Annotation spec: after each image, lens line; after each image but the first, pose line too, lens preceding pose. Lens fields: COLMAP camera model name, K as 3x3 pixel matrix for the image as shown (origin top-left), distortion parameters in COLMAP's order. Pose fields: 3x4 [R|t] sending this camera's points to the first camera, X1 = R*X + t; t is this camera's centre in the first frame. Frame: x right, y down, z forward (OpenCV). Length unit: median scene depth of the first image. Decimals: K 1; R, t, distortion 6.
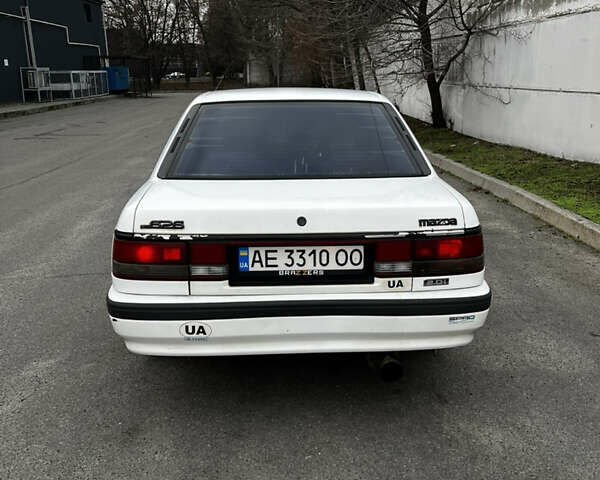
lens RADIAL K [[612.0, 0, 297.4], [0, 612.0, 237.0], [0, 0, 1]] dist [0.026072, 0.000000]
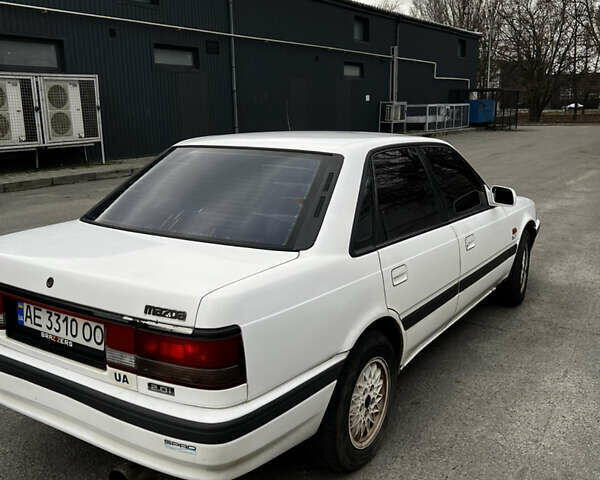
lens RADIAL K [[612.0, 0, 300.6], [0, 612.0, 237.9], [0, 0, 1]] dist [0.026072, 0.000000]
pose [[0.806788, 0.122941, -0.577909, 0.799547], [-0.149942, 0.988694, 0.001003, -0.143466], [0.571499, 0.085844, 0.816101, 0.454274]]
